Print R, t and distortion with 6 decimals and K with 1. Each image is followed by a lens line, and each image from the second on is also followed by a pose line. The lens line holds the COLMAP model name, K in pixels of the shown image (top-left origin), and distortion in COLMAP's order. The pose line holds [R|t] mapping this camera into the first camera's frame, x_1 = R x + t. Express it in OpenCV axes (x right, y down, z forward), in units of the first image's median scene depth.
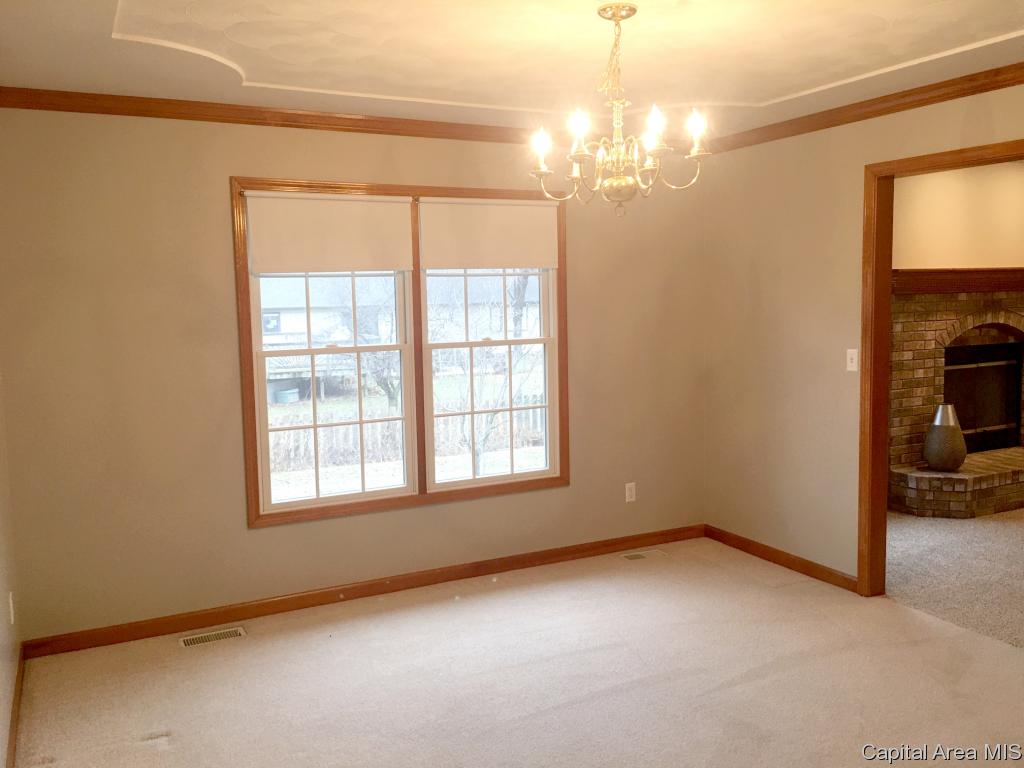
lens RADIAL K [[871.3, 0, 516.2], [0, 871.3, 384.3], [0, 0, 1]] dist [0.083611, -0.122103]
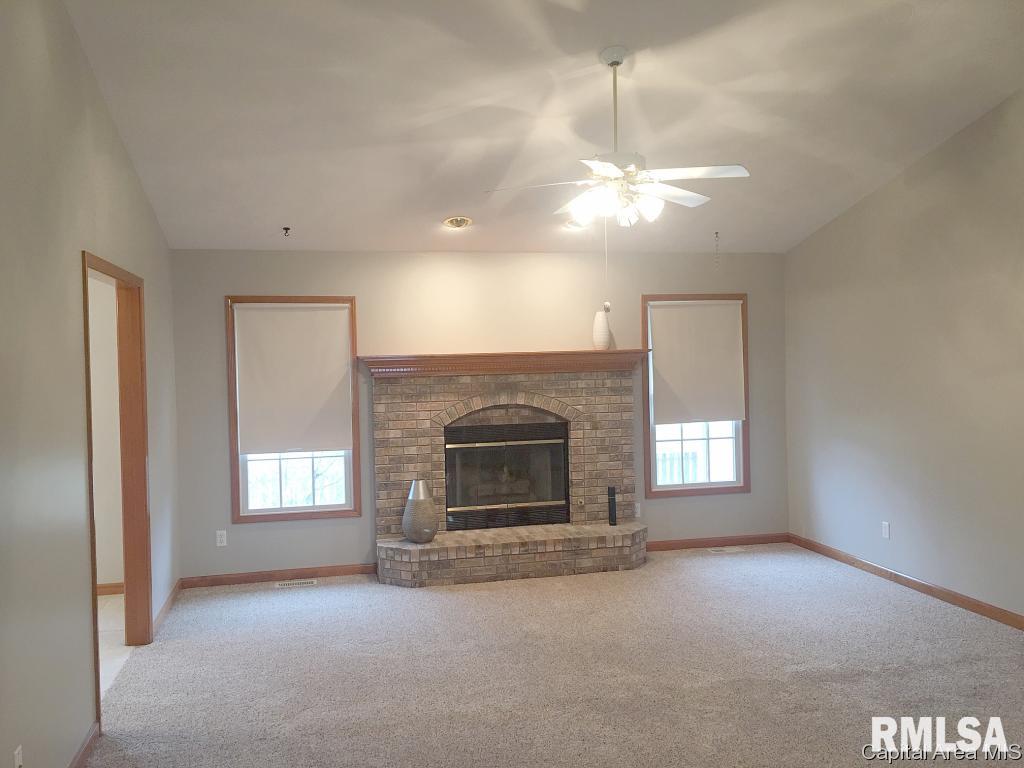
lens RADIAL K [[871.3, 0, 512.2], [0, 871.3, 381.9], [0, 0, 1]] dist [0.083611, -0.122103]
pose [[0.968556, 0.002063, -0.248786, 0.847897], [-0.020869, 0.997115, -0.072978, -0.020590], [0.247918, 0.075876, 0.965805, -0.012794]]
